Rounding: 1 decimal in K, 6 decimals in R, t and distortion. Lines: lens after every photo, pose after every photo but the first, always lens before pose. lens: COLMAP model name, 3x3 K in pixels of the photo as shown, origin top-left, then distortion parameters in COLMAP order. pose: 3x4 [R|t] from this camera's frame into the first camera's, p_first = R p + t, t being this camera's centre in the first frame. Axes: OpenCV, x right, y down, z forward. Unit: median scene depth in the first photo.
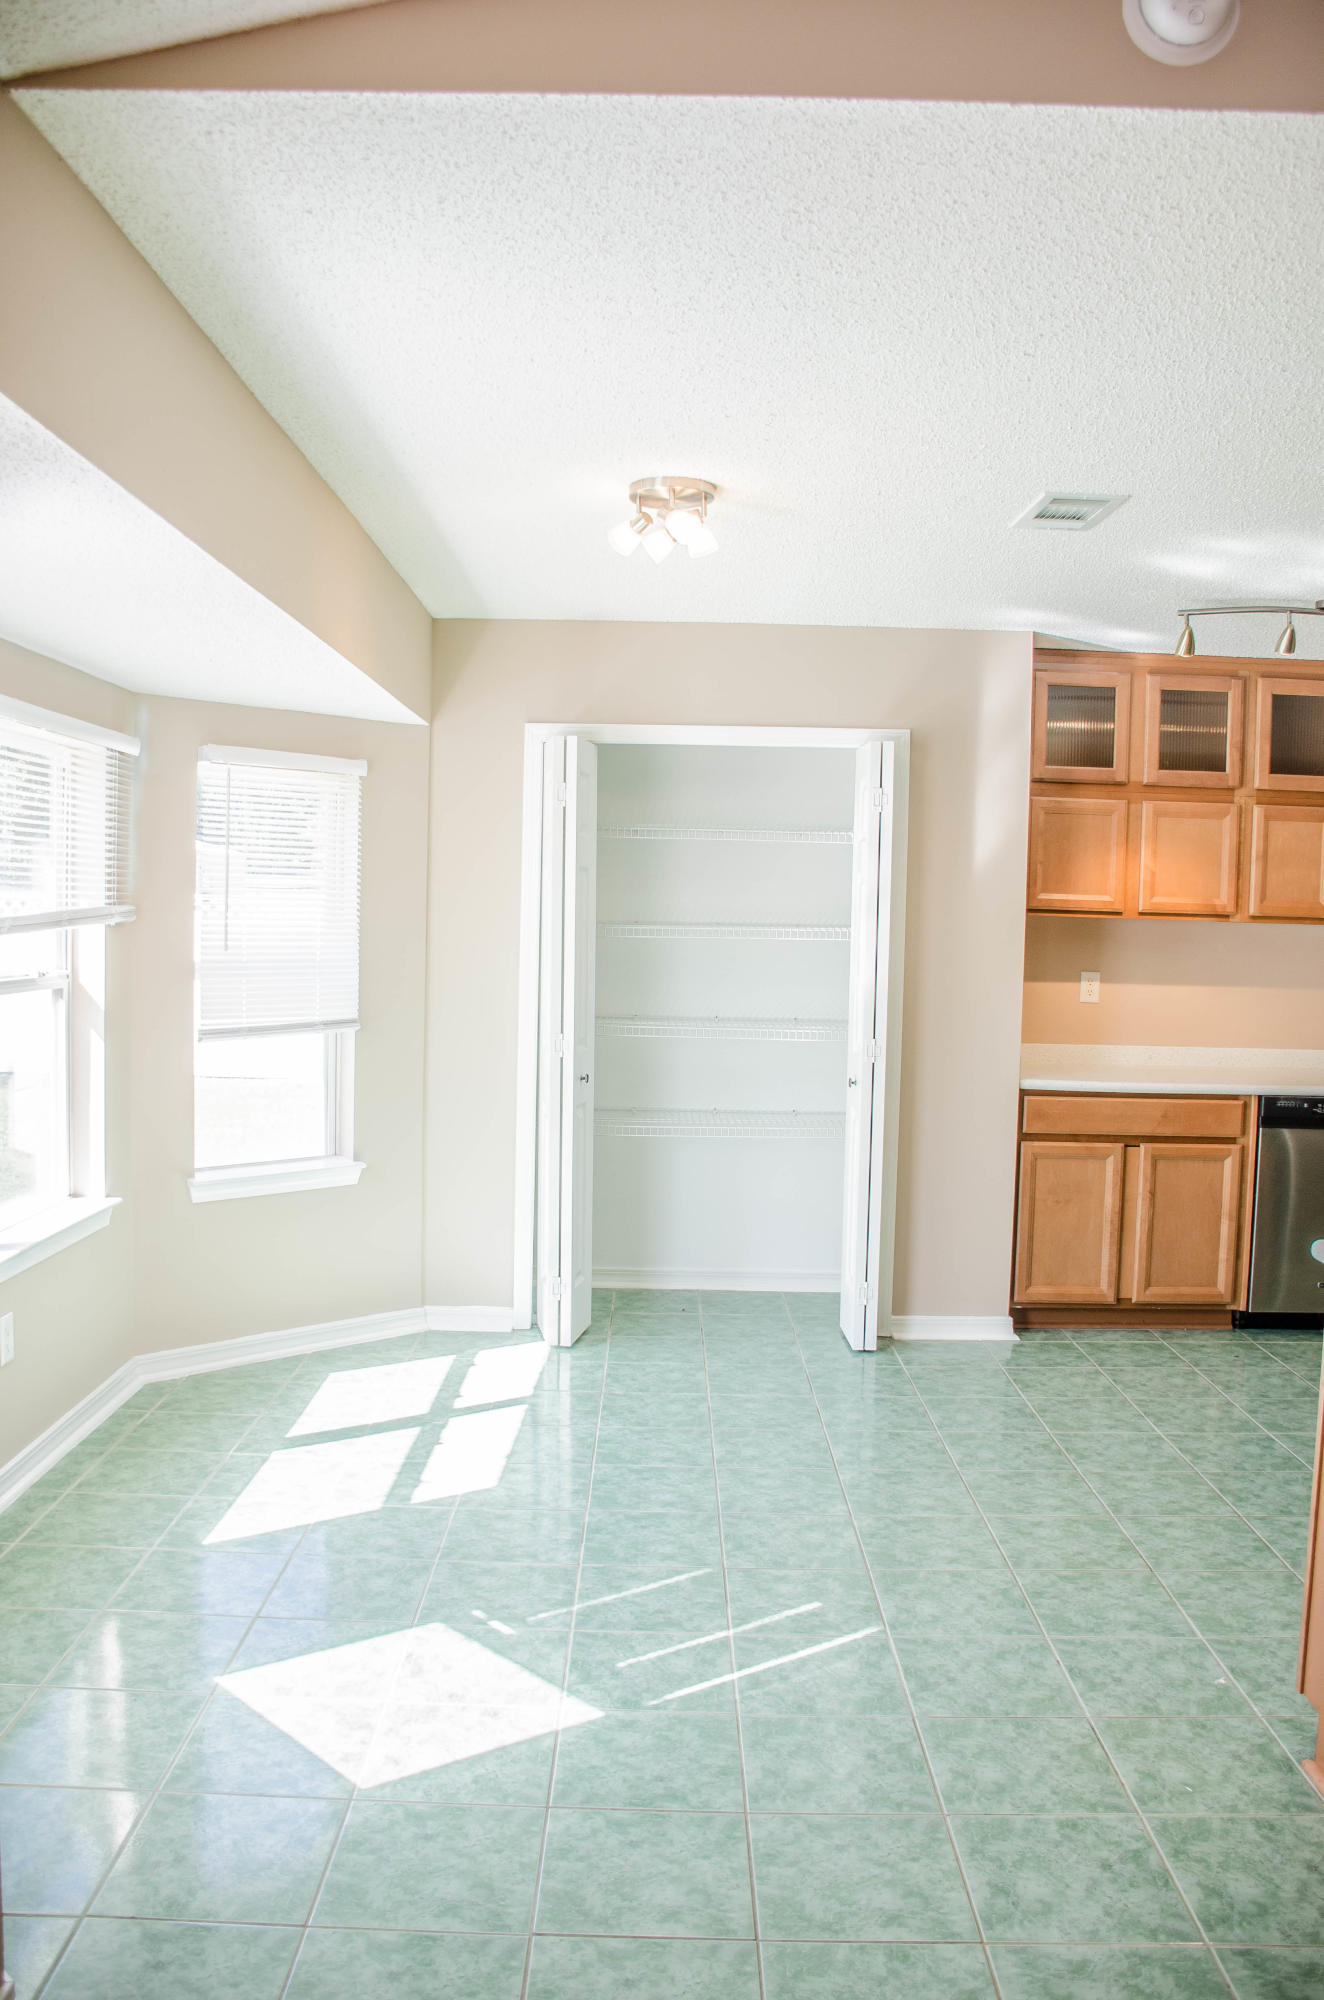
lens RADIAL K [[1575.2, 0, 653.8], [0, 1575.2, 997.9], [0, 0, 1]] dist [-0.146281, 0.099593]
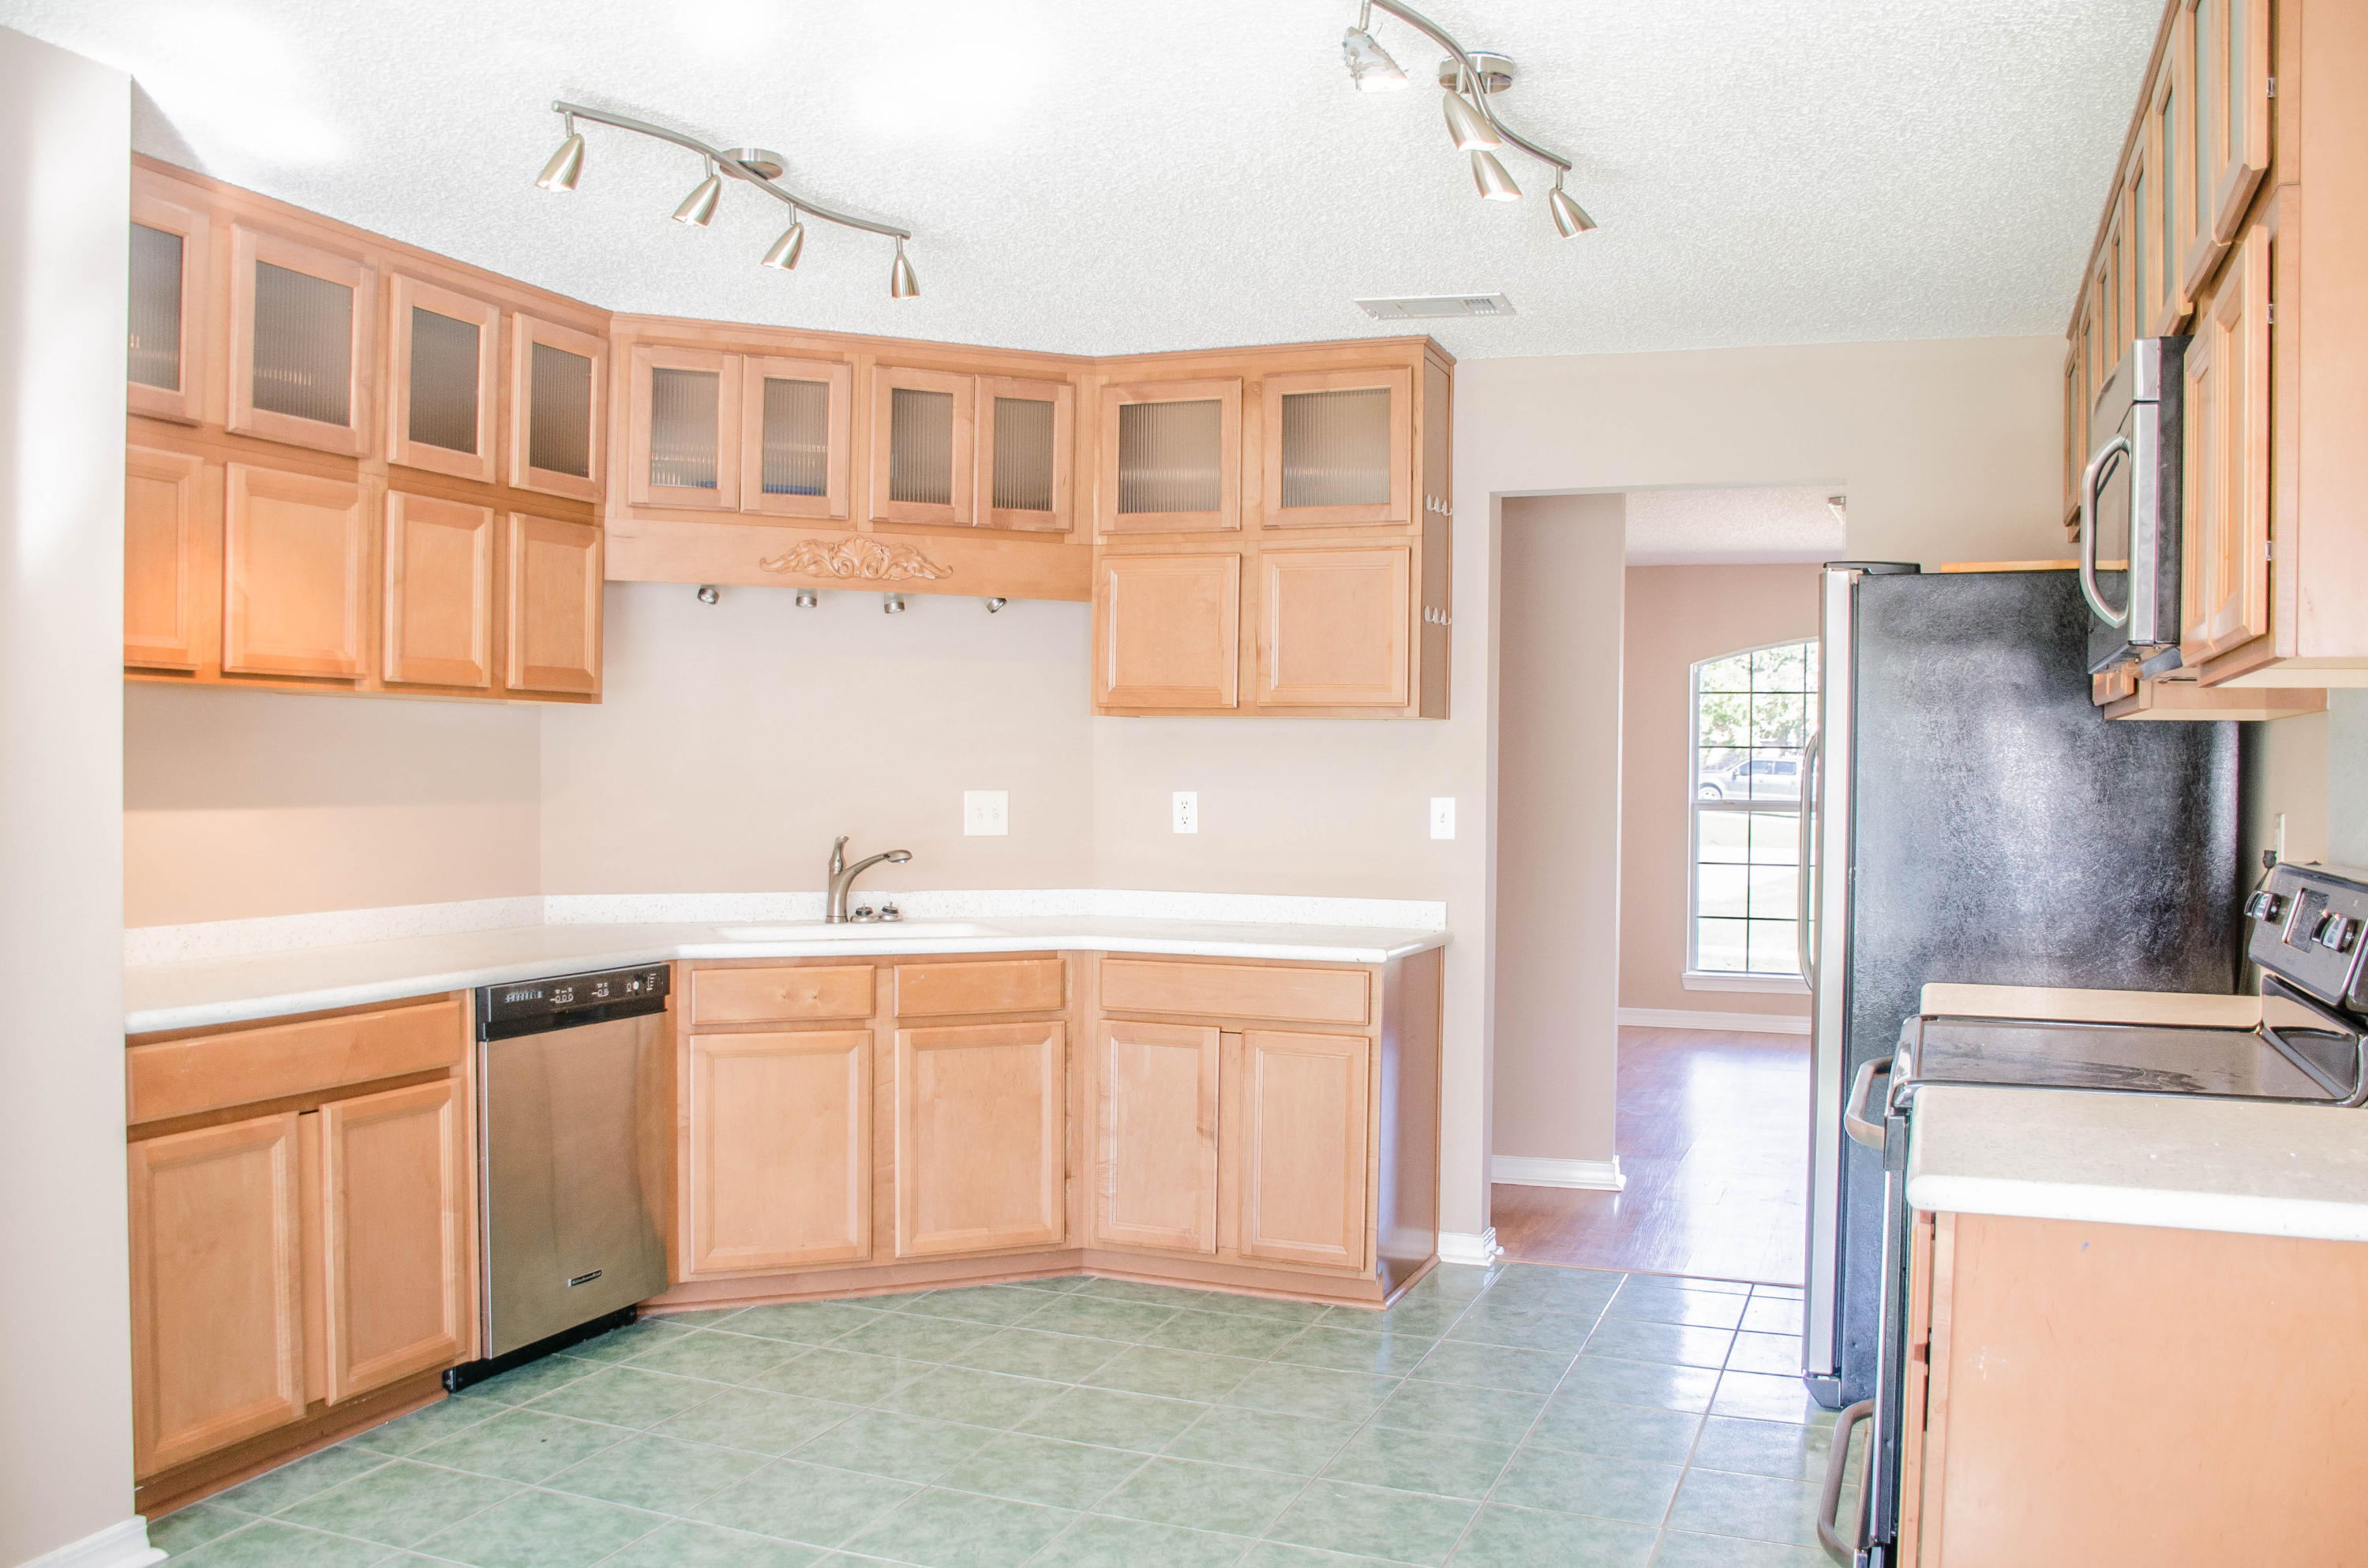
lens RADIAL K [[1894.5, 0, 1183.1], [0, 1894.5, 812.5], [0, 0, 1]] dist [-0.141308, 0.103705]
pose [[0.361342, -0.039222, 0.931608, -0.160526], [0.050376, 0.998477, 0.022499, -0.005035], [-0.931072, 0.038801, 0.362767, 0.493995]]
